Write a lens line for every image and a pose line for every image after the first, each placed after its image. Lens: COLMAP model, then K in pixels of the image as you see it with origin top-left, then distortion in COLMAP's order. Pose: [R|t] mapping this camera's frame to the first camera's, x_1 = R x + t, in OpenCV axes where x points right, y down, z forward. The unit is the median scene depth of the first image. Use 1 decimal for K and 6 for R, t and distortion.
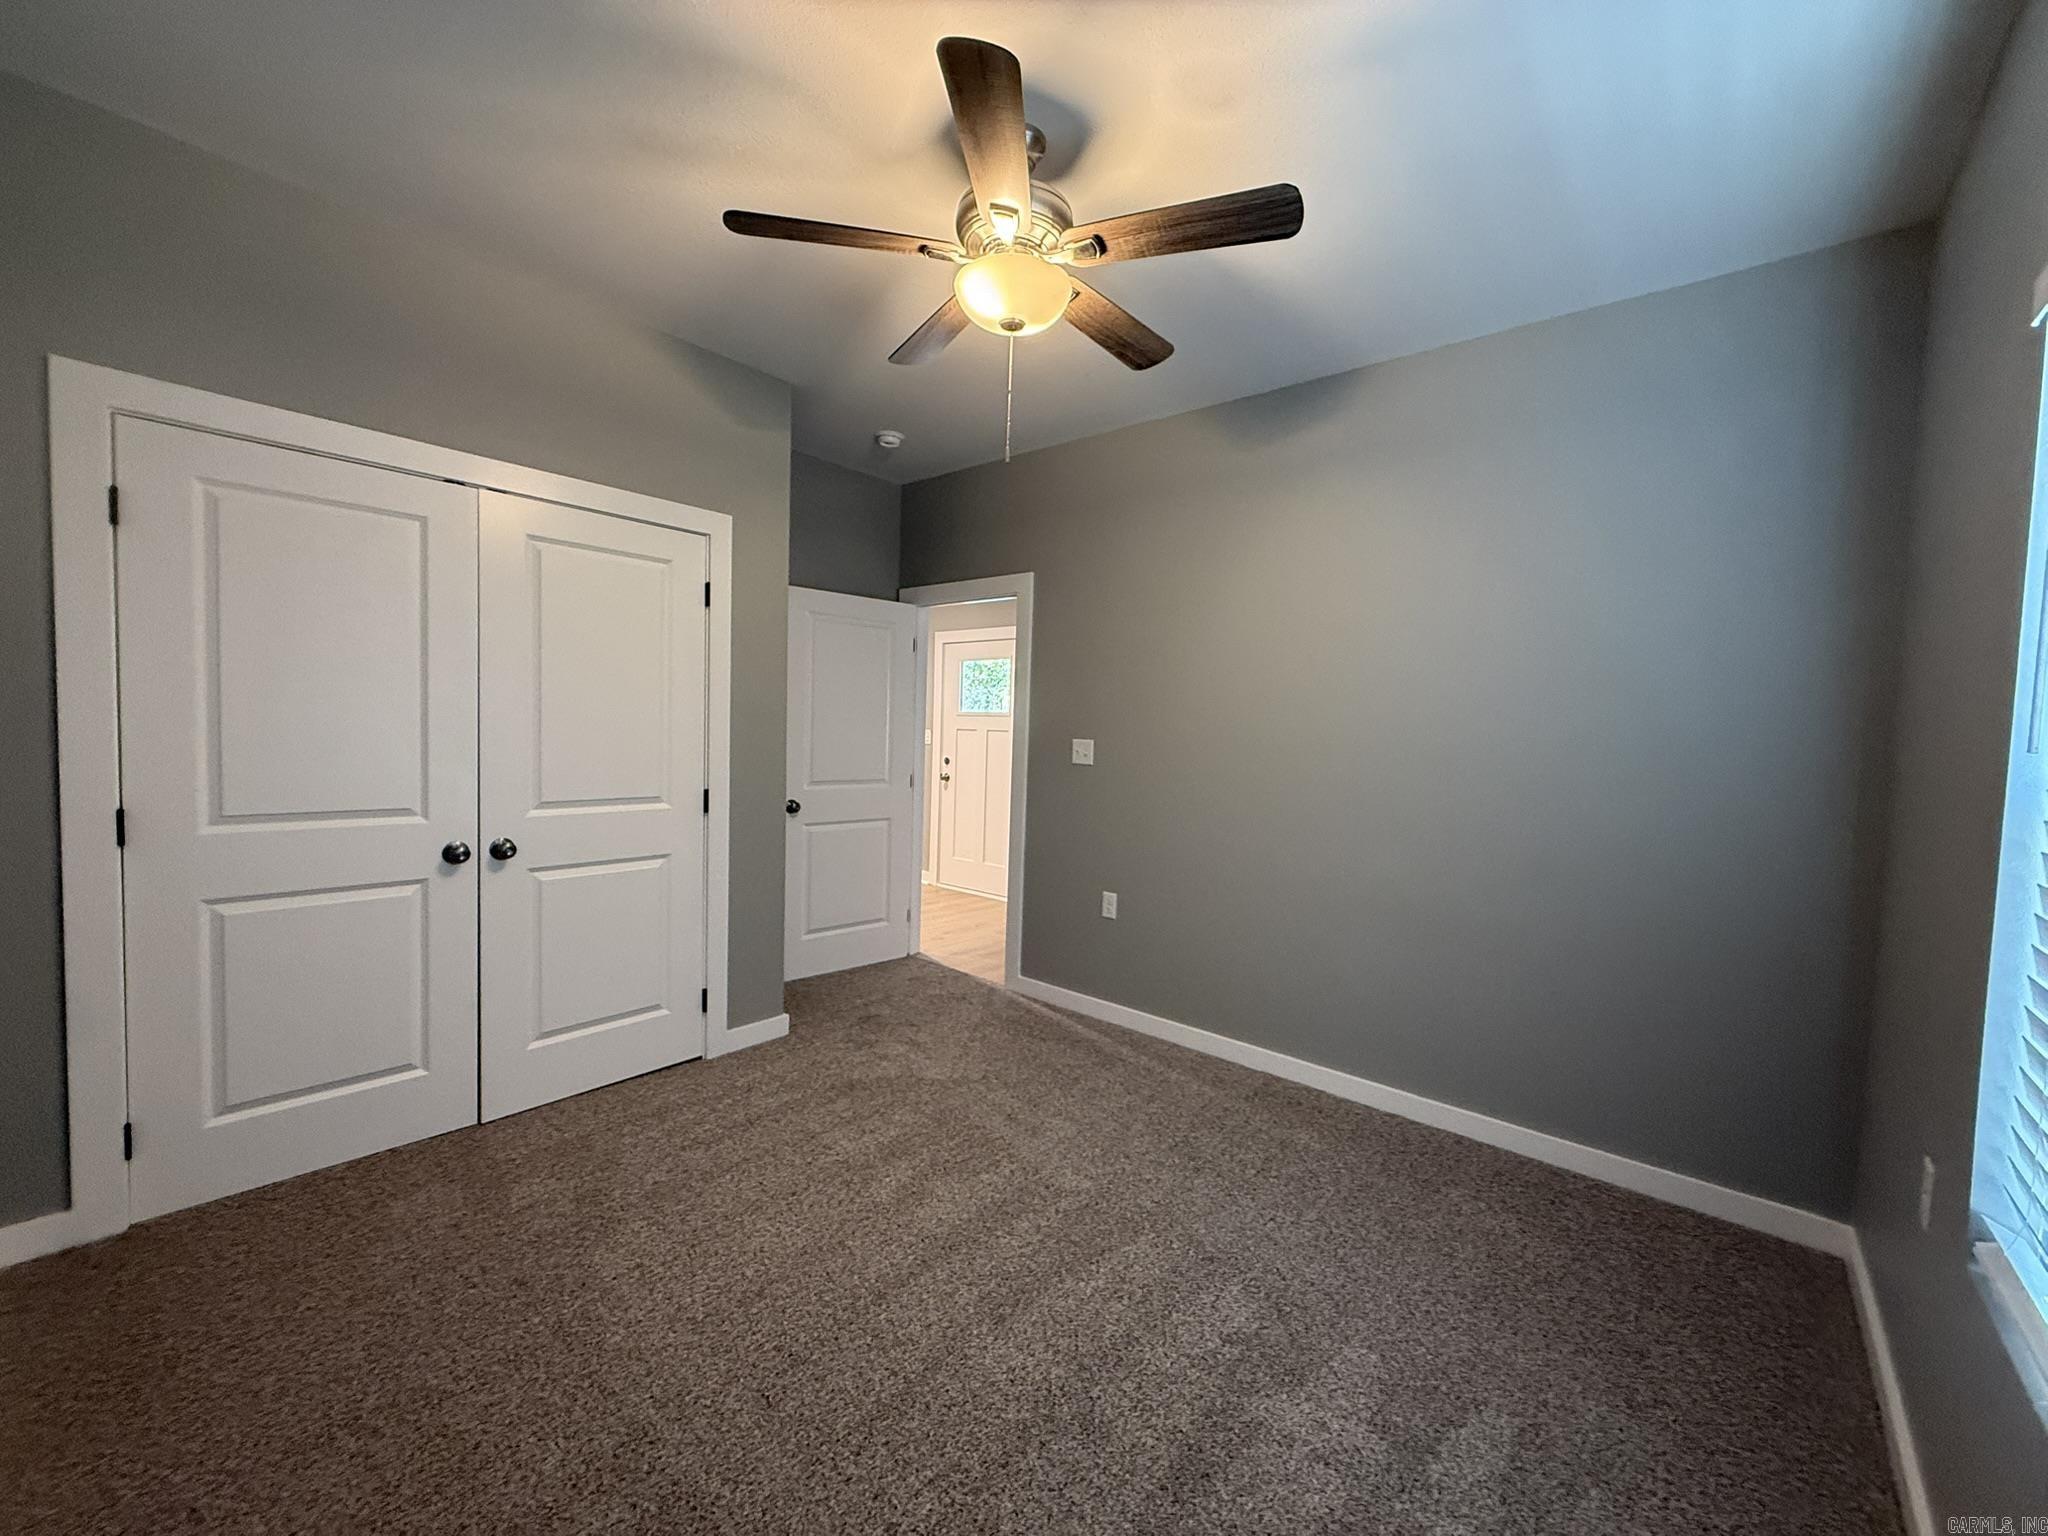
lens RADIAL K [[814.7, 0, 952.2], [0, 814.7, 772.1], [0, 0, 1]] dist [-0.018149, 0.000051]
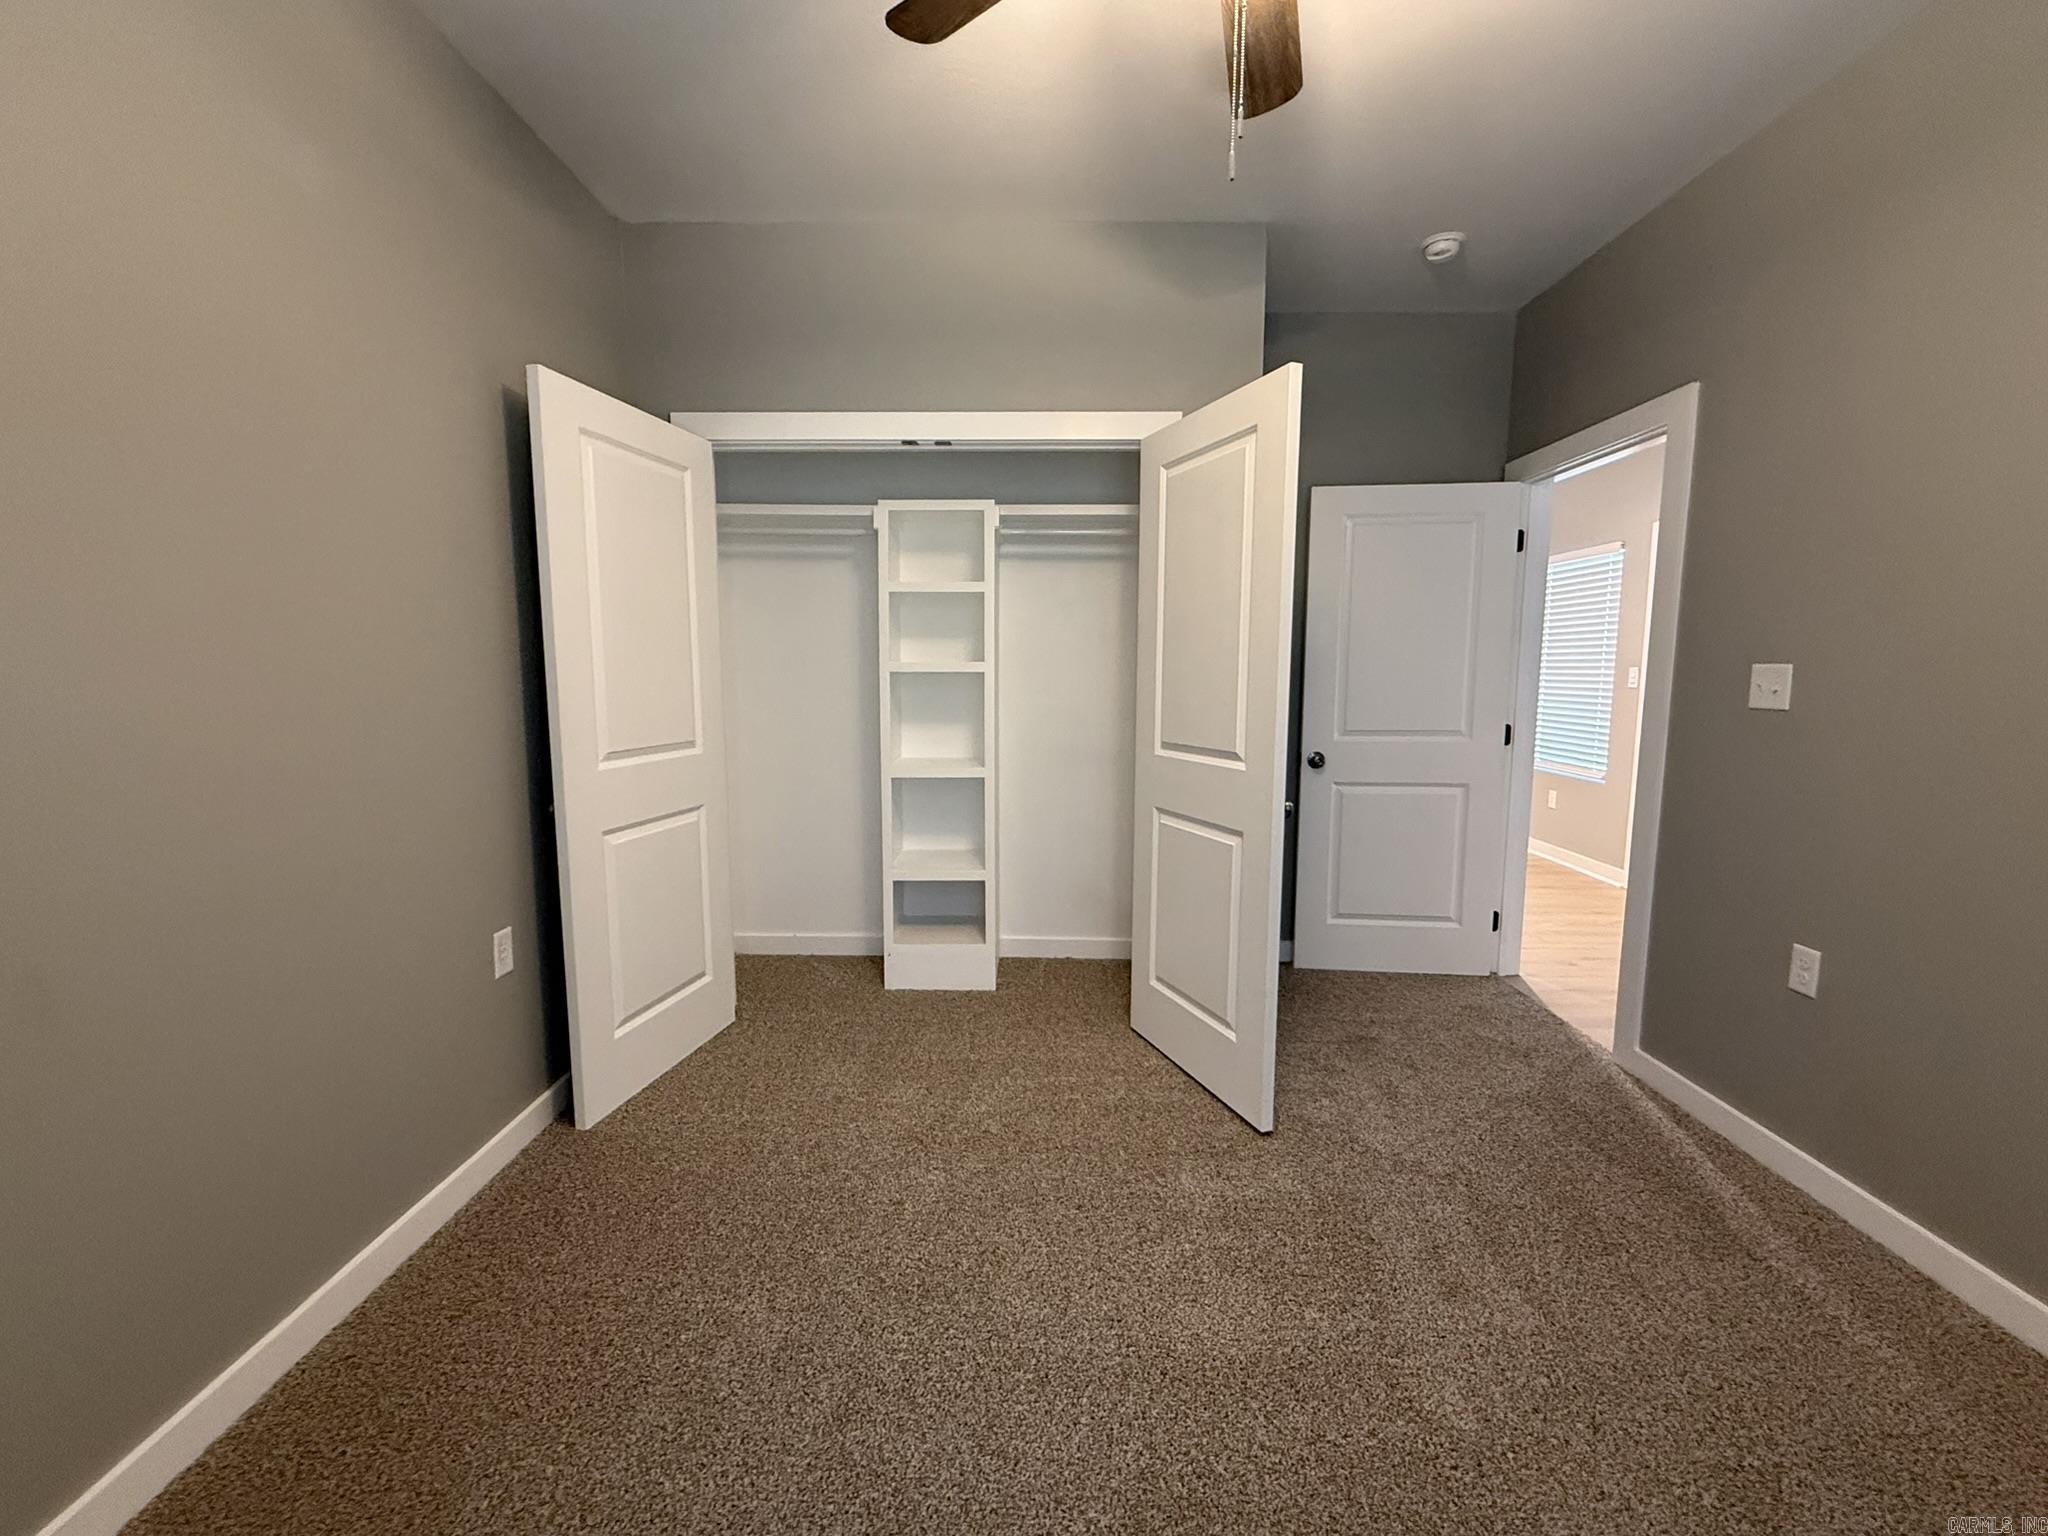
lens RADIAL K [[815.0, 0, 1016.6], [0, 815.0, 764.1], [0, 0, 1]] dist [-0.000060, 0.000119]
pose [[0.675089, 0.057344, -0.735504, 0.220457], [-0.025852, 0.998201, 0.054096, 0.010698], [0.737283, -0.017506, 0.675357, 0.239862]]
